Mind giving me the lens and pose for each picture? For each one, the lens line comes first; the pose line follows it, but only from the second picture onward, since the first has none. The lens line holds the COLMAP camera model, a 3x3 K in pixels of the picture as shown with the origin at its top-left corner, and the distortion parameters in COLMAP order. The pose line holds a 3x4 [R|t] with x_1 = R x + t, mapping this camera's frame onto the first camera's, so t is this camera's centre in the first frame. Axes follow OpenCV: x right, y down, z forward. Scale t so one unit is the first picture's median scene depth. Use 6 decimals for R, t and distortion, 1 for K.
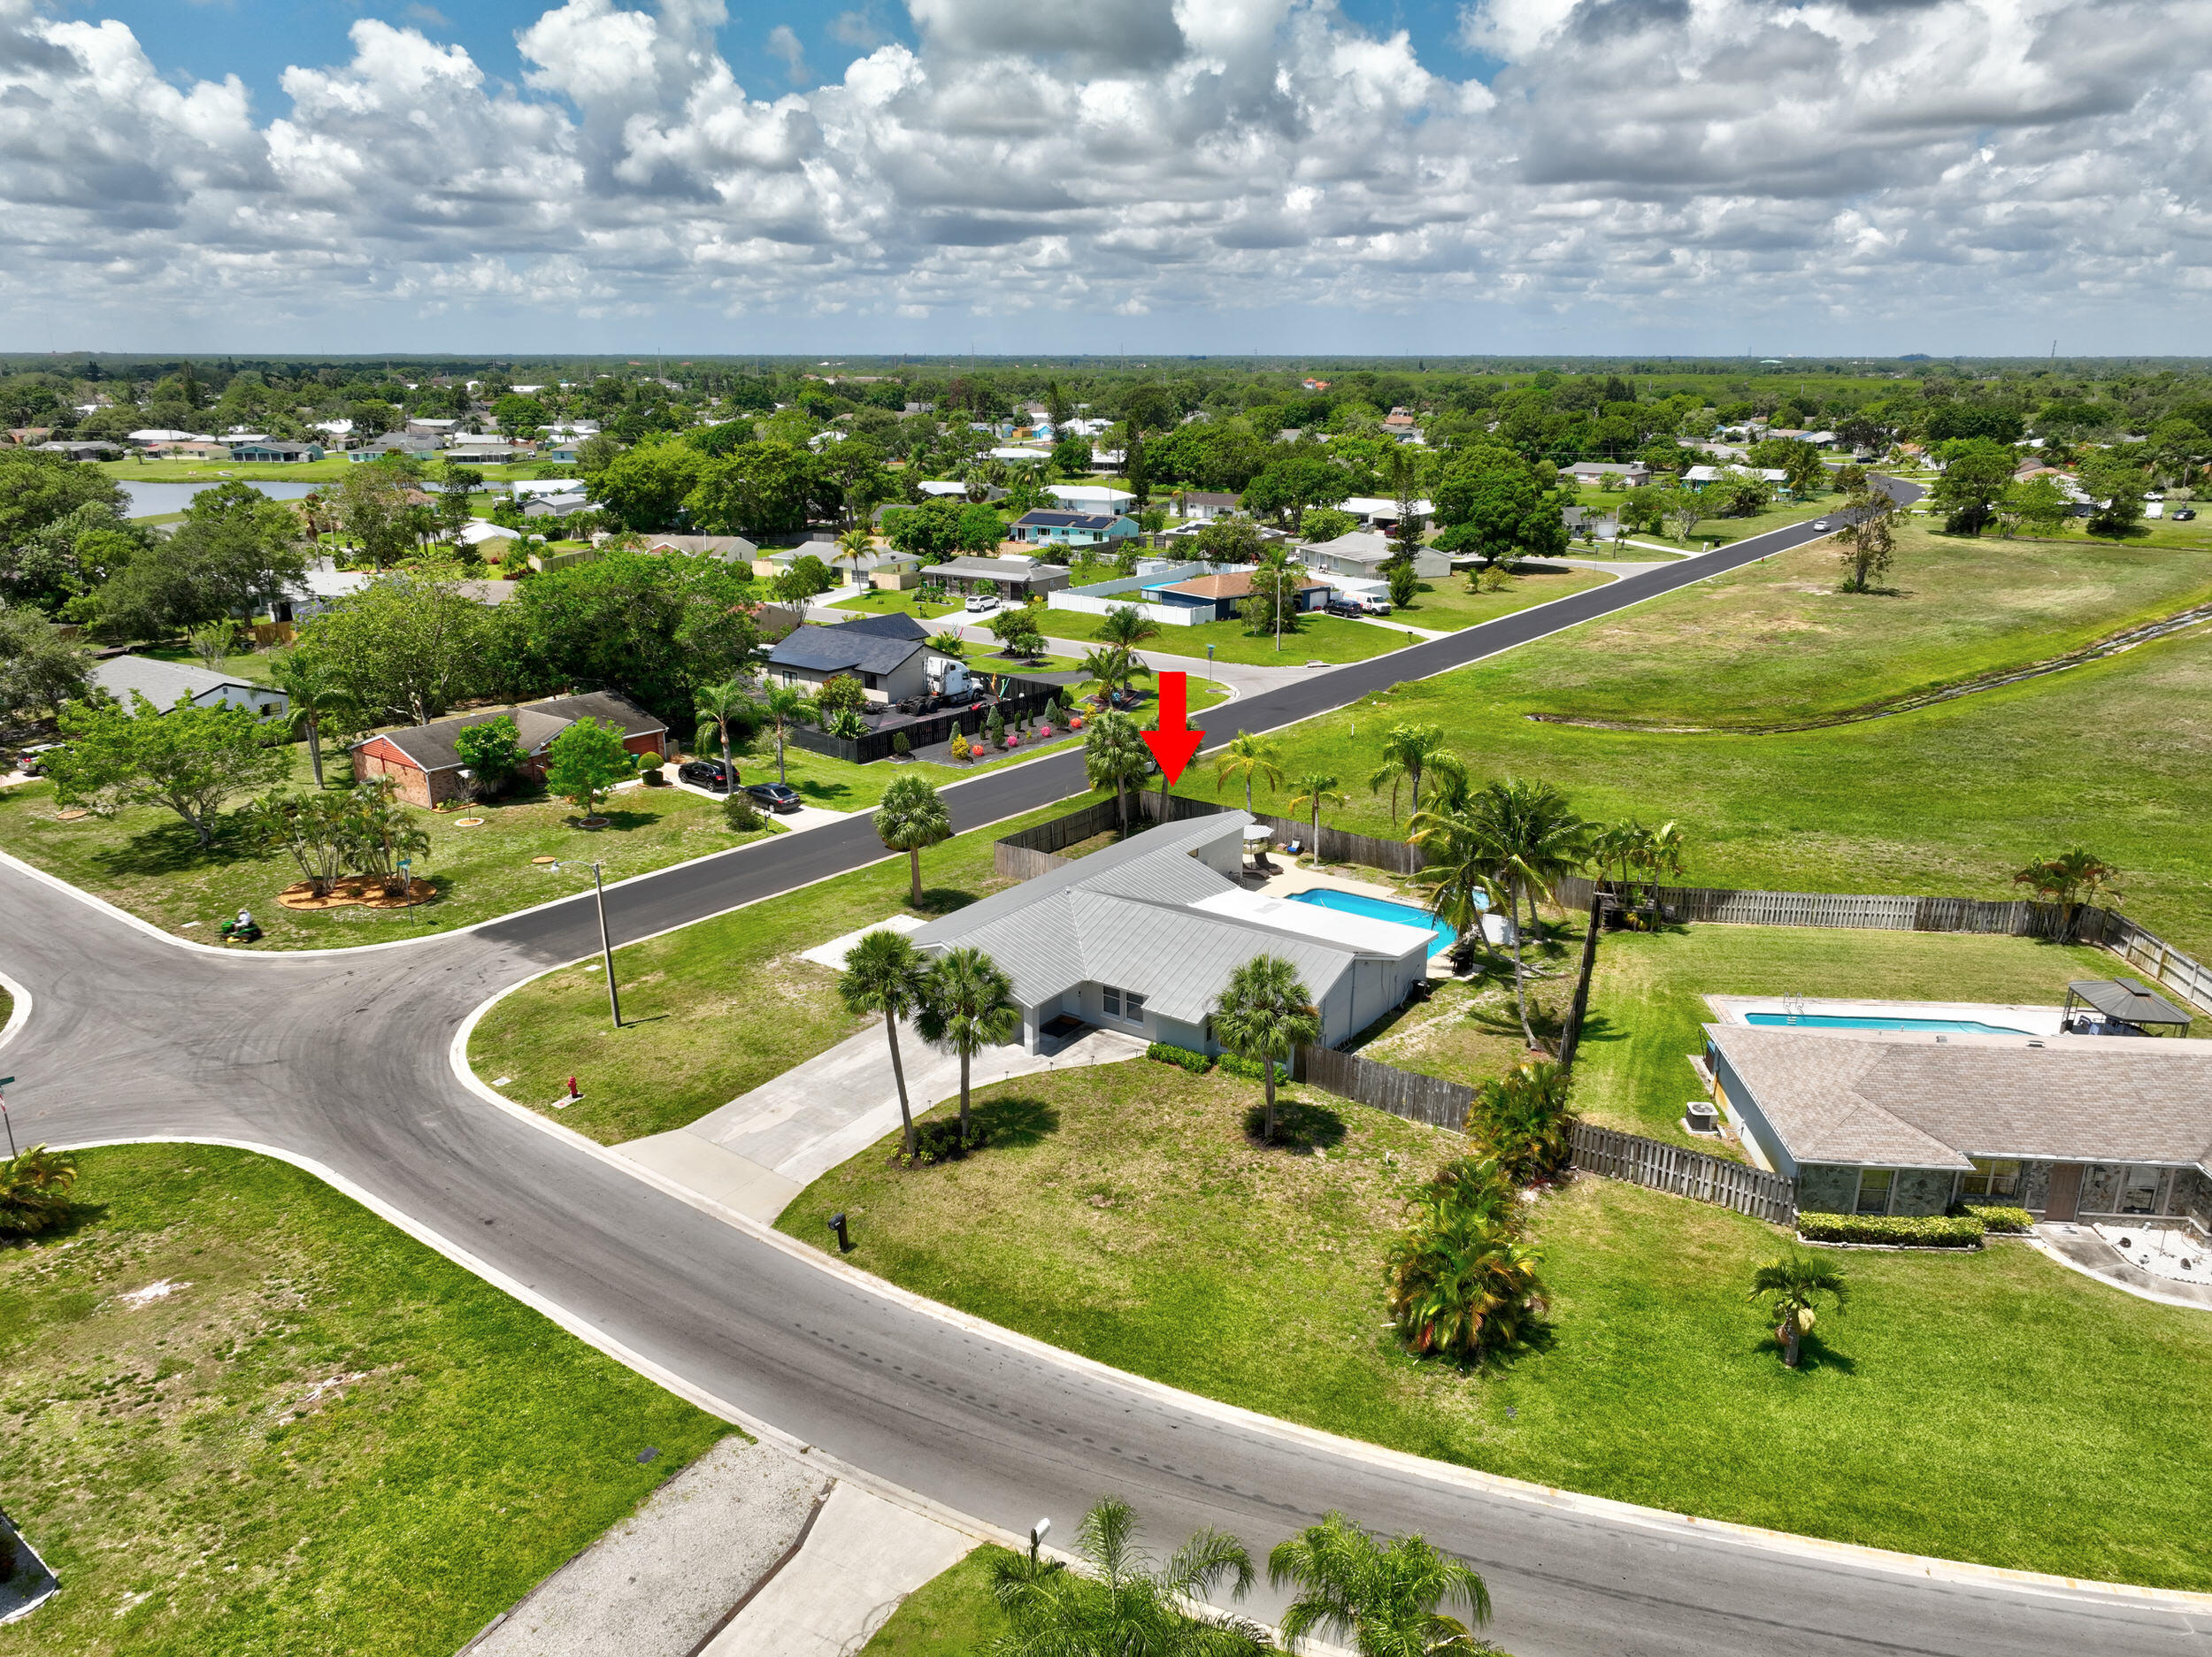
lens RADIAL K [[1559.8, 0, 1107.9], [0, 1559.8, 830.8], [0, 0, 1]] dist [0.000668, 0.013468]
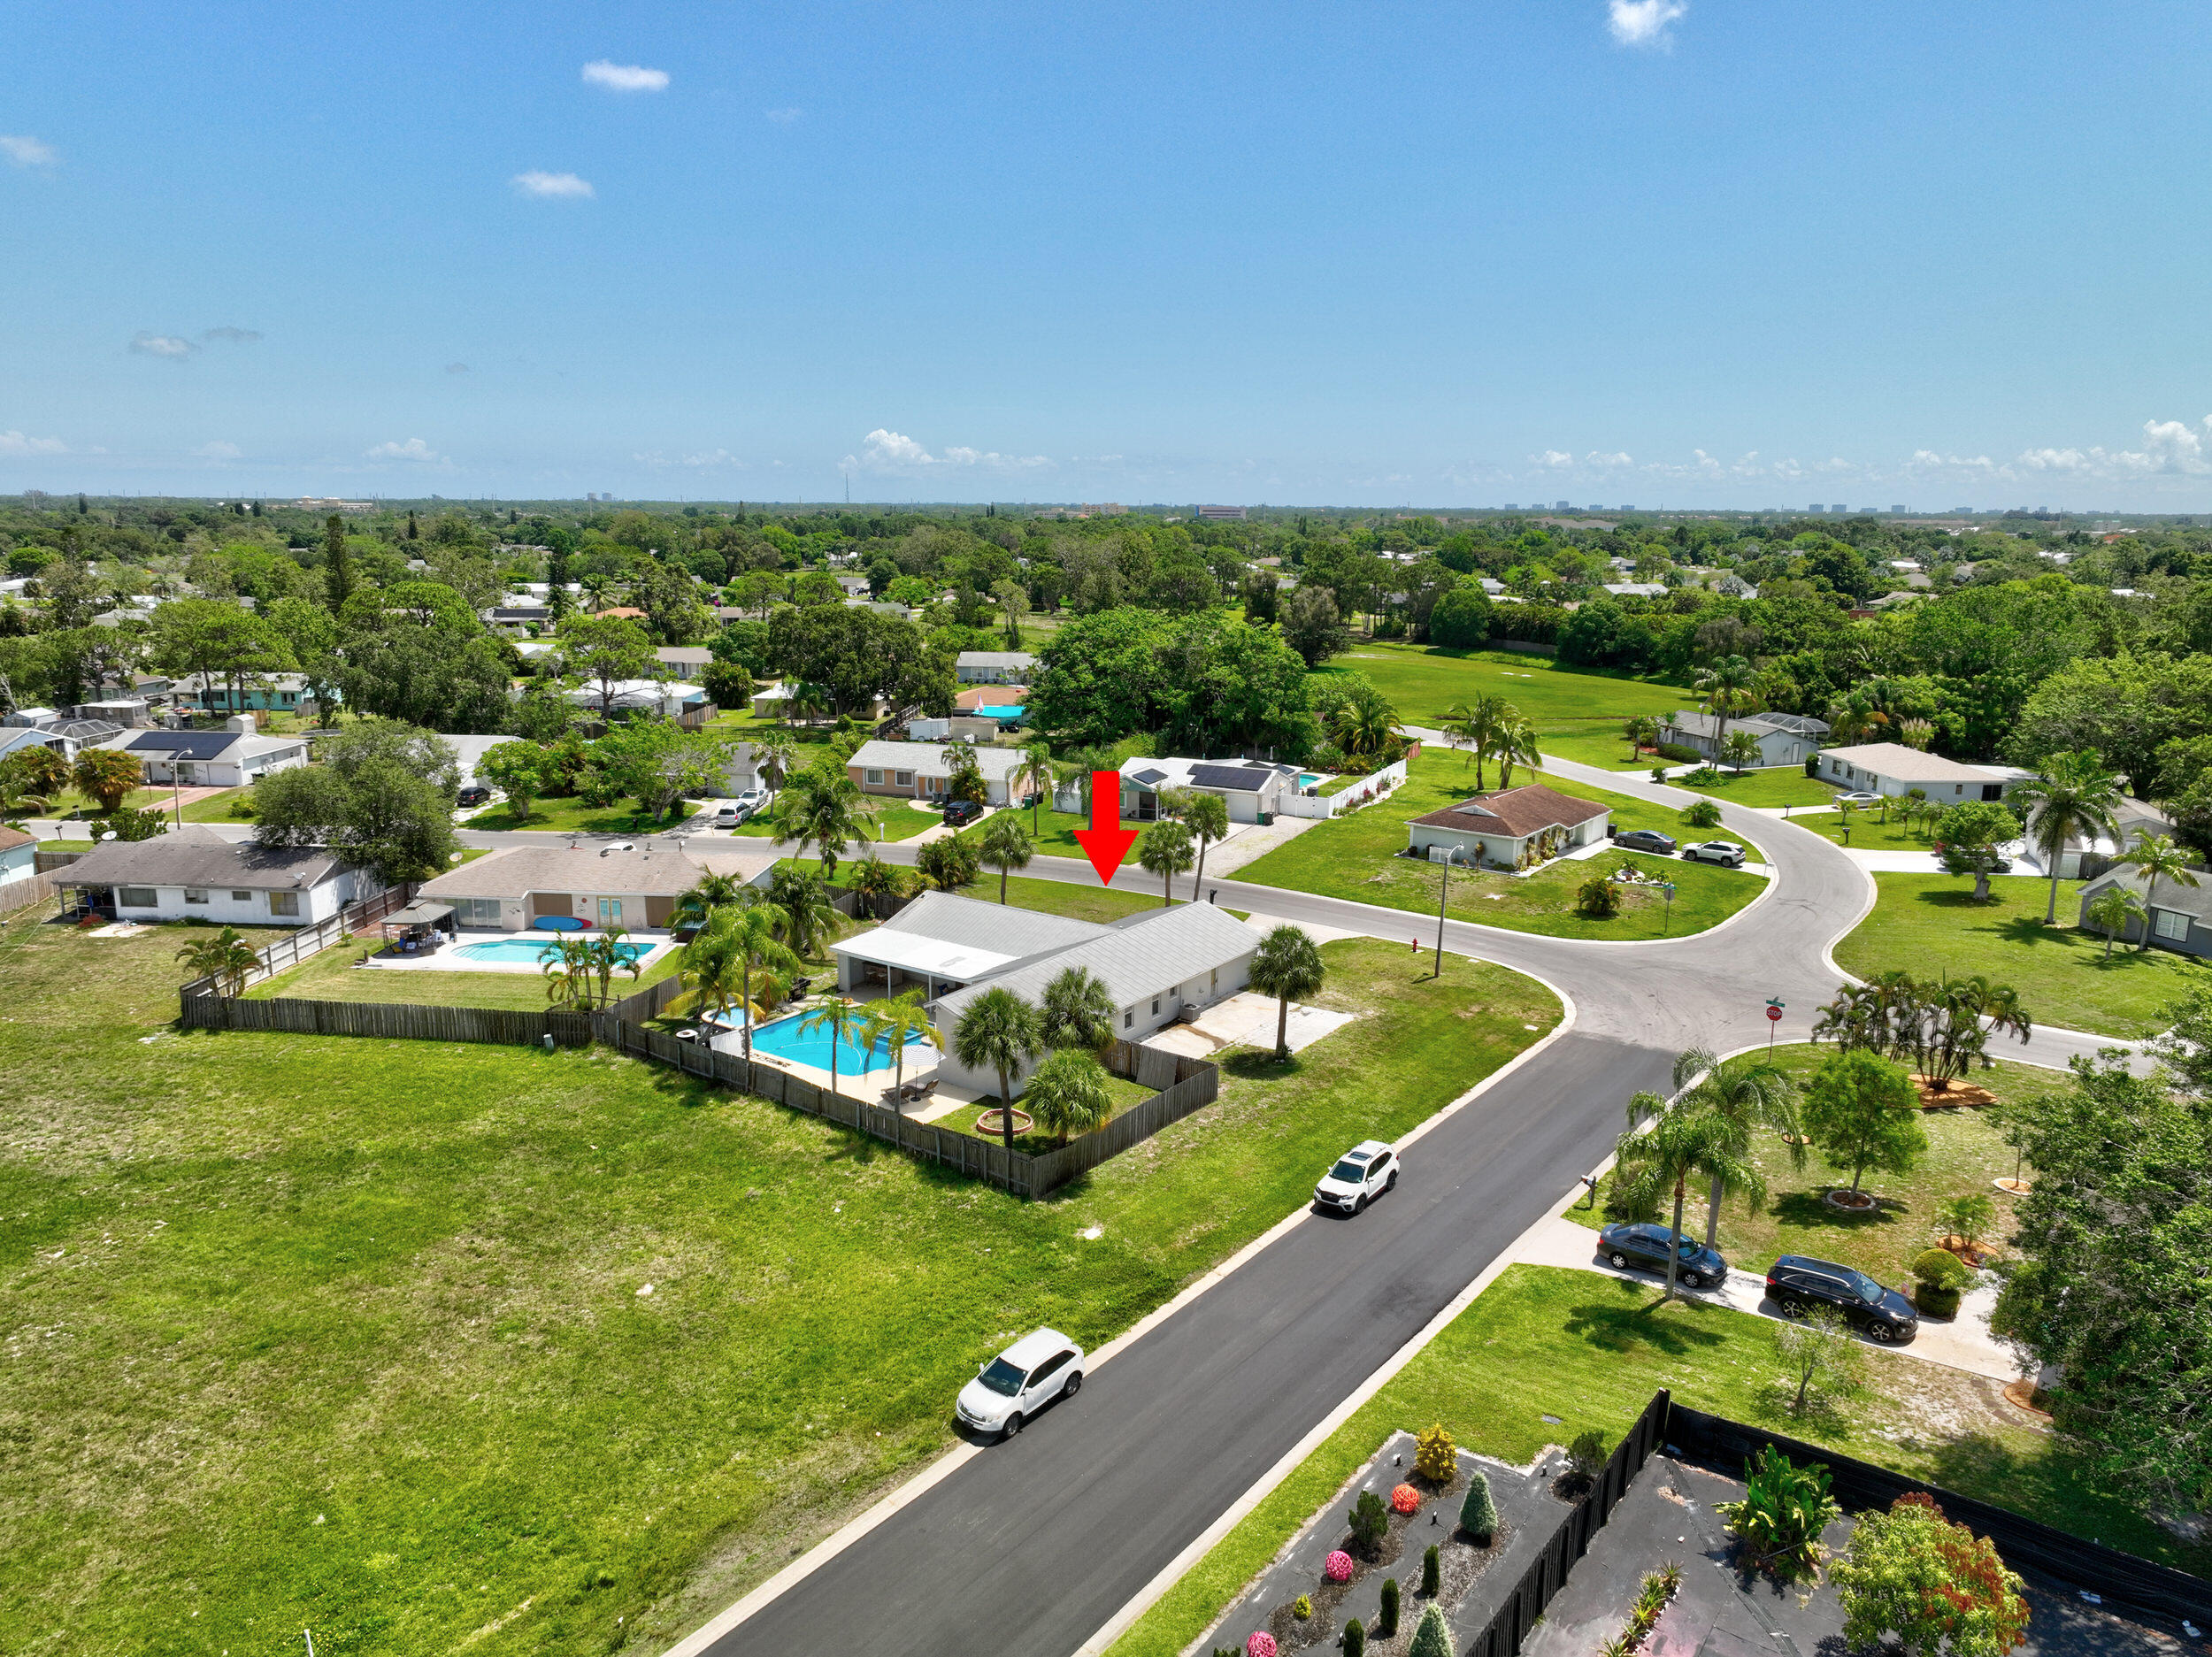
lens RADIAL K [[1559.8, 0, 1107.9], [0, 1559.8, 830.8], [0, 0, 1]] dist [0.000668, 0.013468]
pose [[-0.999915, -0.012246, -0.004401, -0.007802], [-0.012837, 0.872773, 0.487957, -0.582893], [-0.002134, 0.487972, -0.872857, 1.878372]]
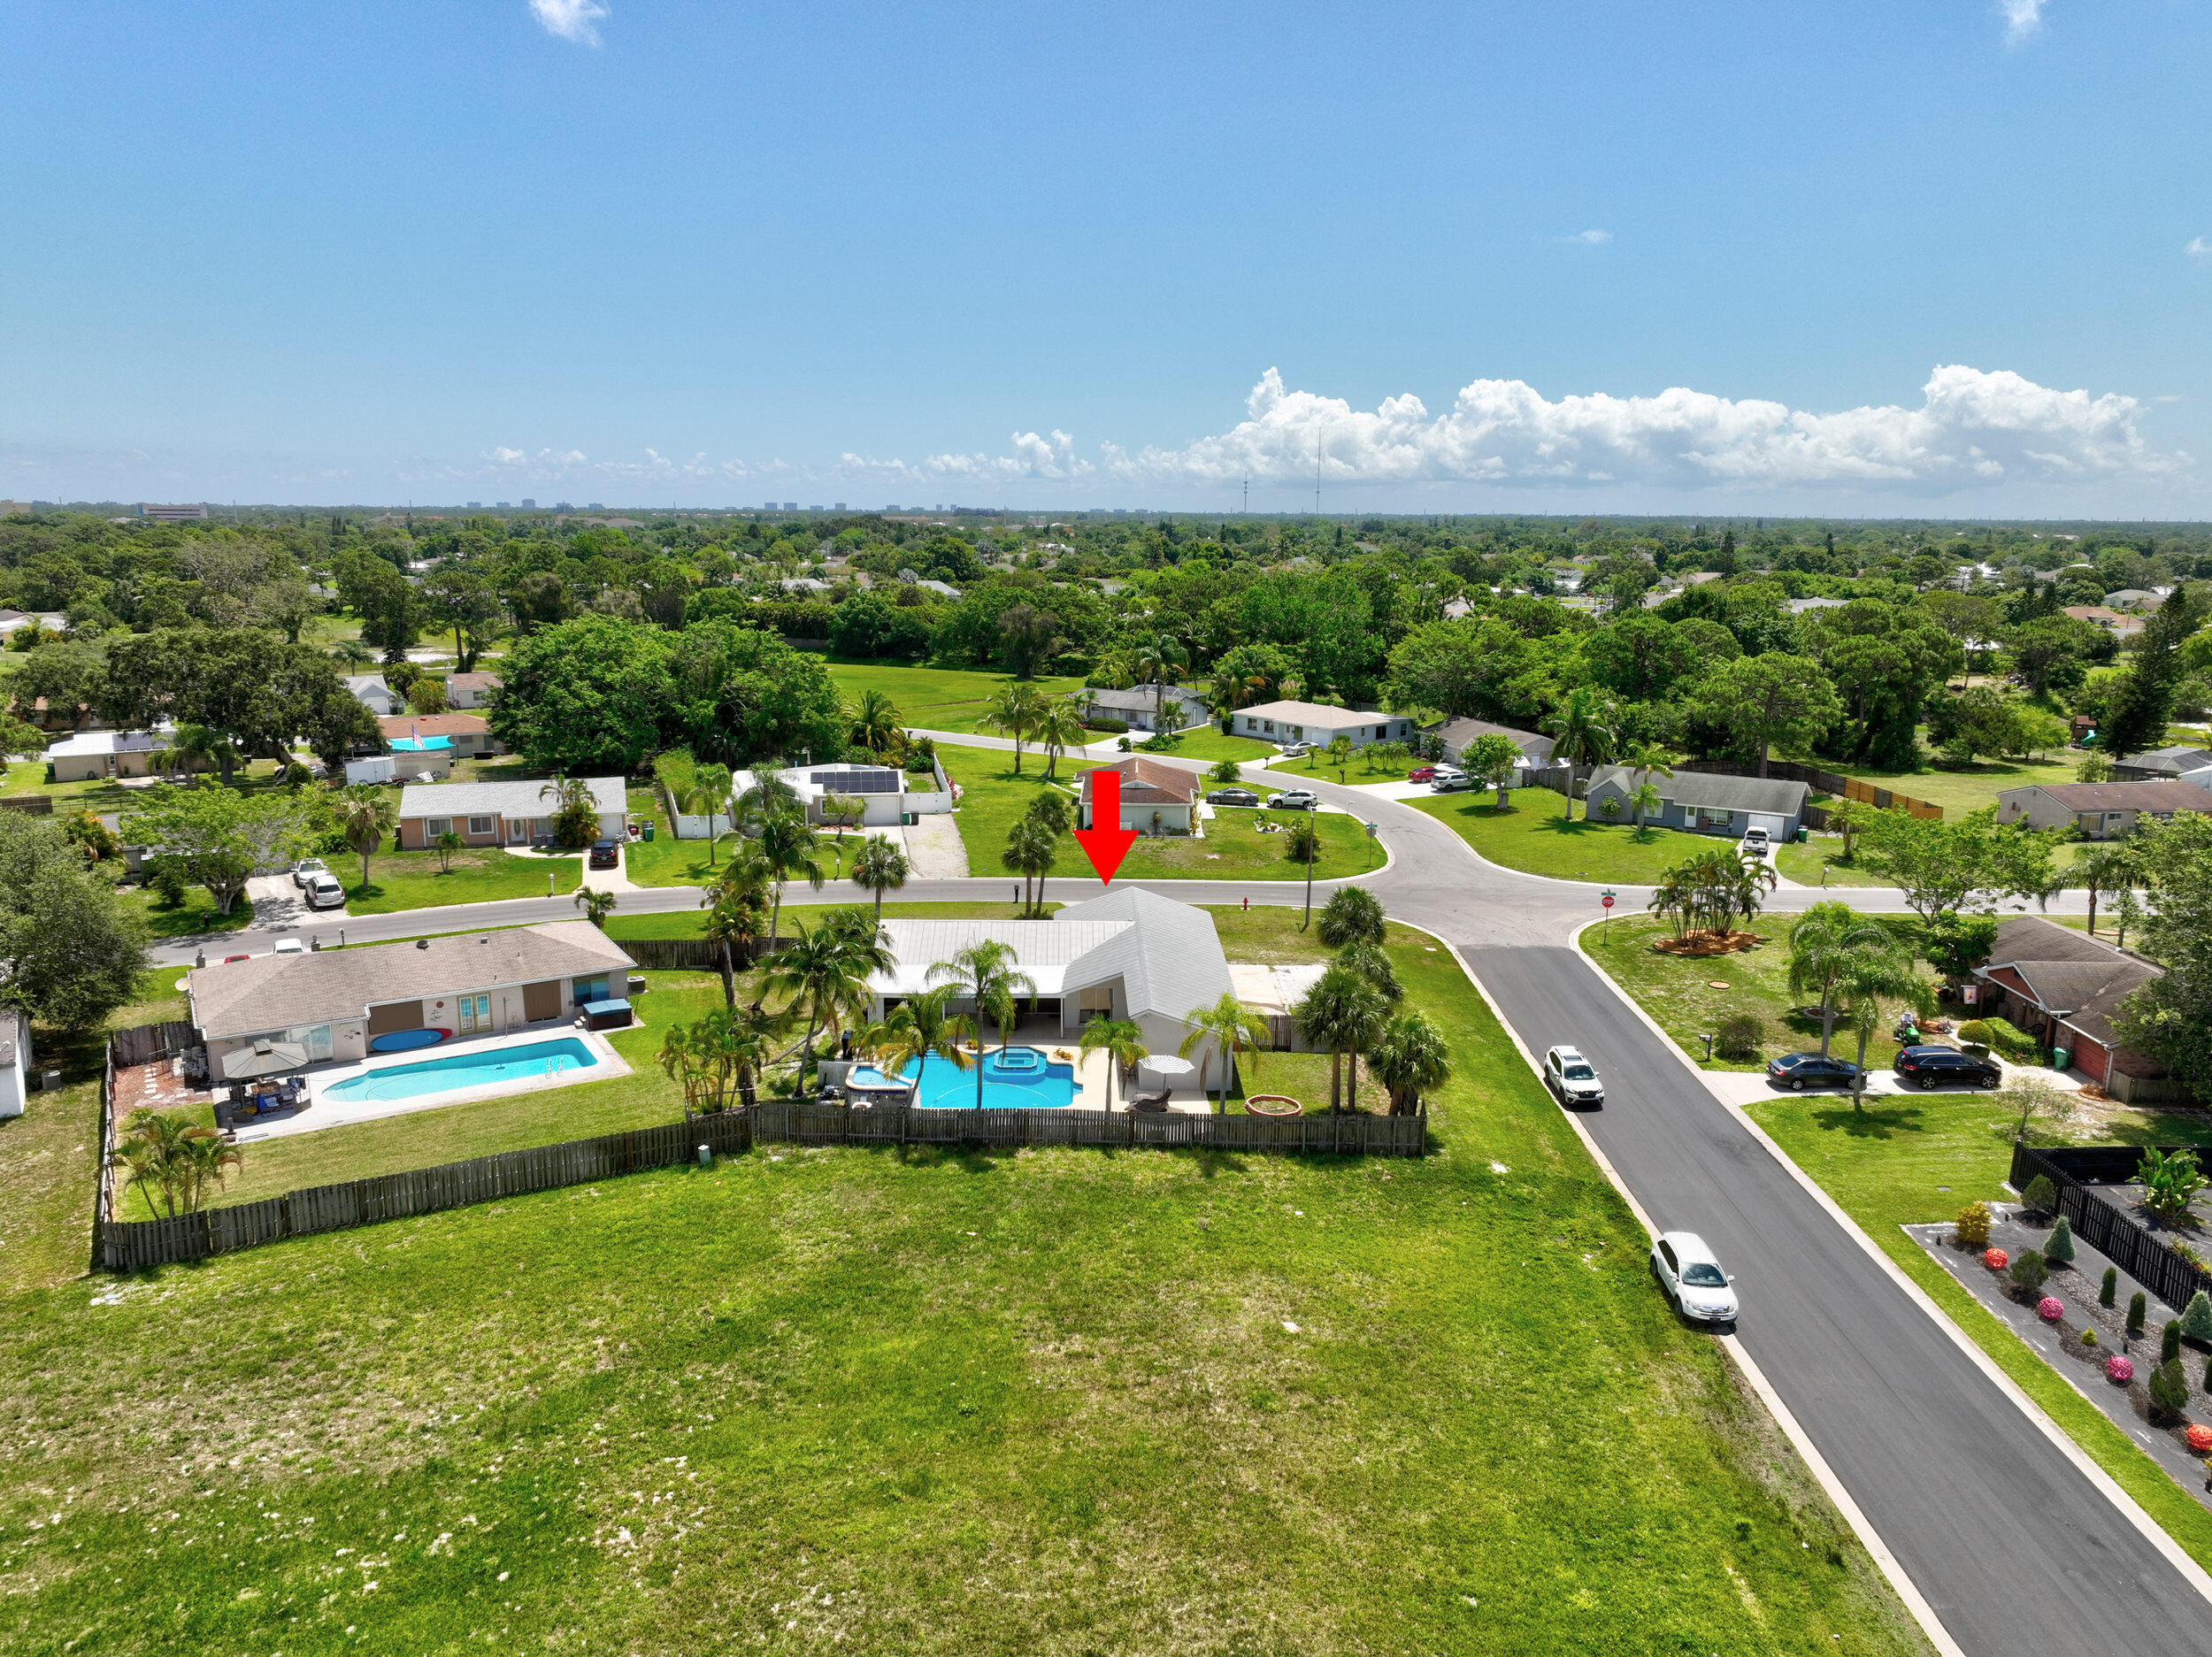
lens RADIAL K [[1559.8, 0, 1107.9], [0, 1559.8, 830.8], [0, 0, 1]] dist [0.000668, 0.013468]
pose [[-0.805266, 0.110084, -0.582604, 0.659356], [-0.186499, 0.885709, 0.425133, -0.513751], [0.562818, 0.451000, -0.692701, 1.681430]]
